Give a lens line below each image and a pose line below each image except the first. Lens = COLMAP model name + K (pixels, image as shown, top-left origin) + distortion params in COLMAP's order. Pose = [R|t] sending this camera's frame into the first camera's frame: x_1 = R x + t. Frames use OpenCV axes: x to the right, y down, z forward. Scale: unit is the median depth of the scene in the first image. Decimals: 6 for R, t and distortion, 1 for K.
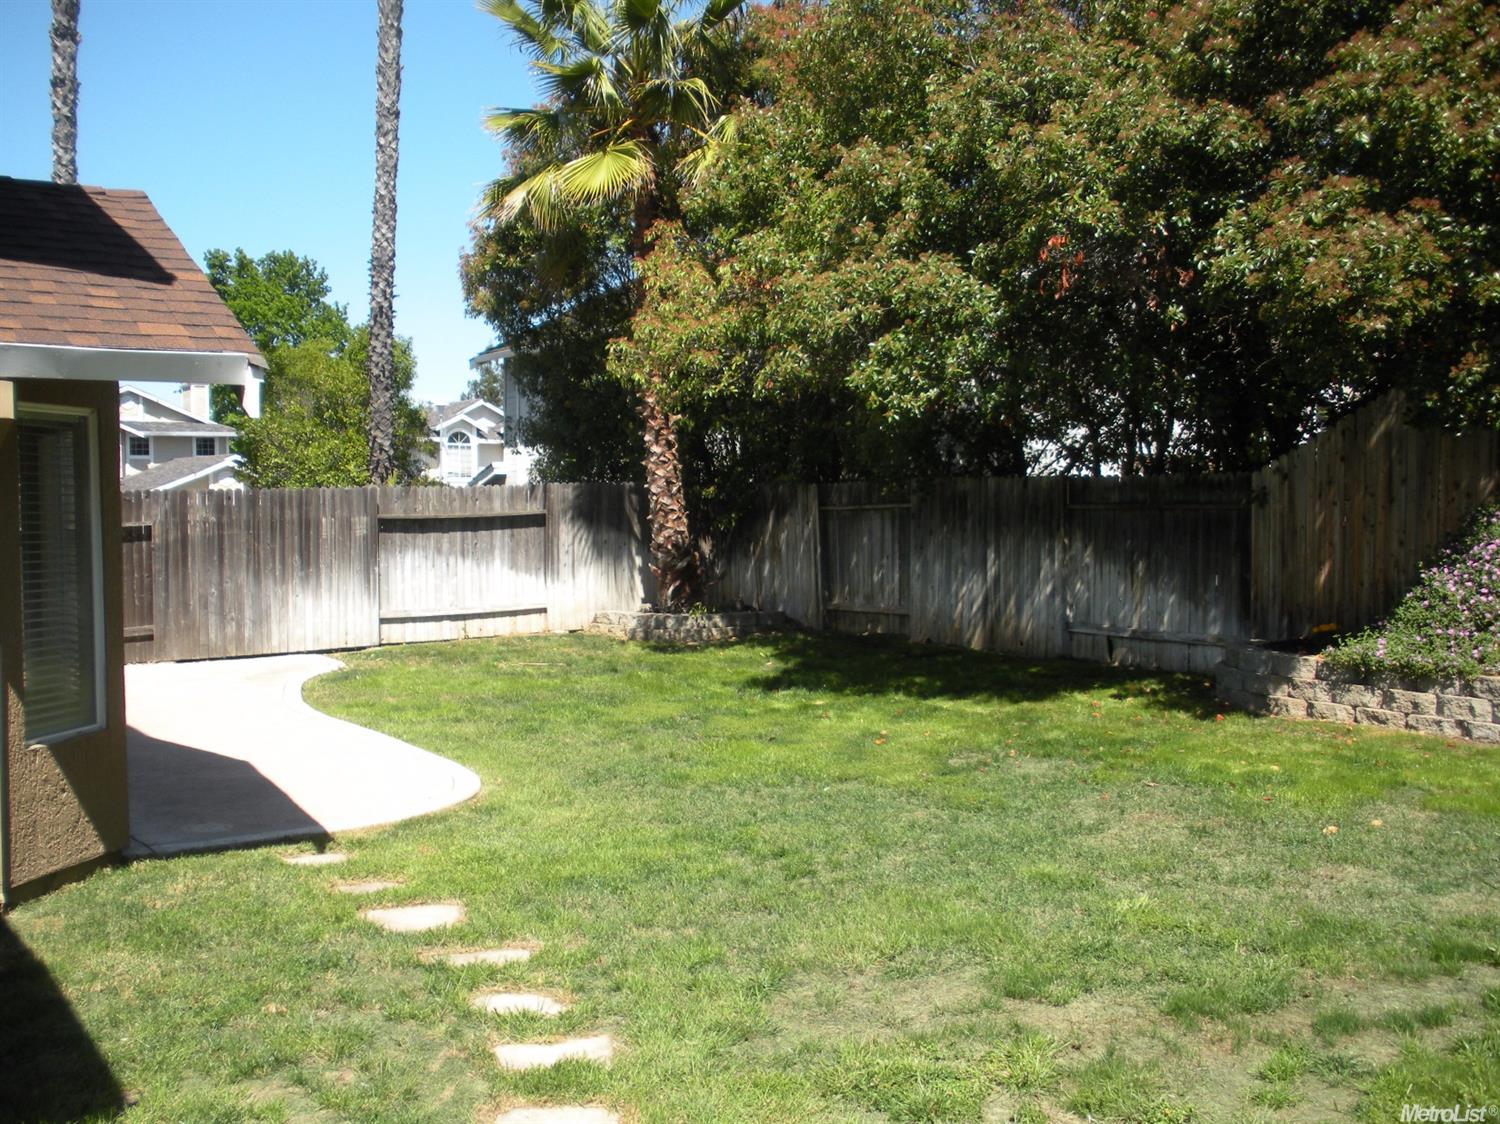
lens RADIAL K [[1527.9, 0, 750.0], [0, 1527.9, 562.0], [0, 0, 1]] dist [-0.002548, -0.001727]
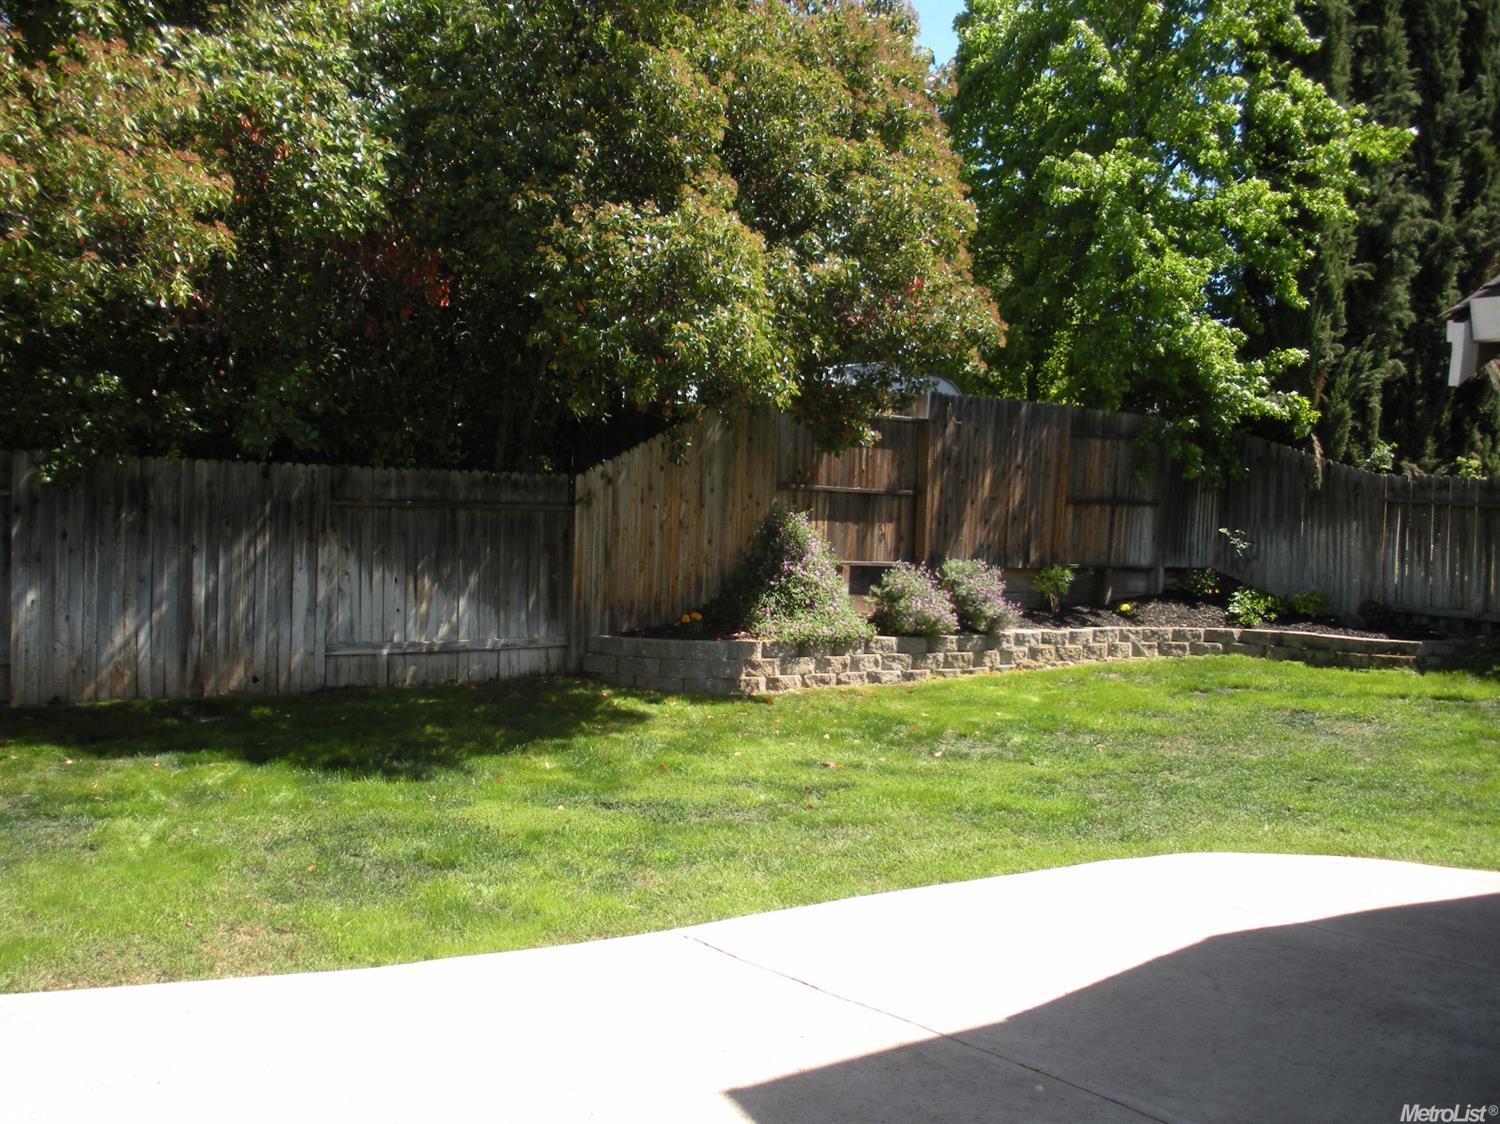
lens RADIAL K [[1527.9, 0, 750.0], [0, 1527.9, 562.0], [0, 0, 1]] dist [-0.002548, -0.001727]
pose [[-0.031853, -0.035662, 0.998856, -0.796952], [0.015435, 0.999227, 0.036167, -0.040170], [-0.999373, 0.016569, -0.031278, 1.030955]]
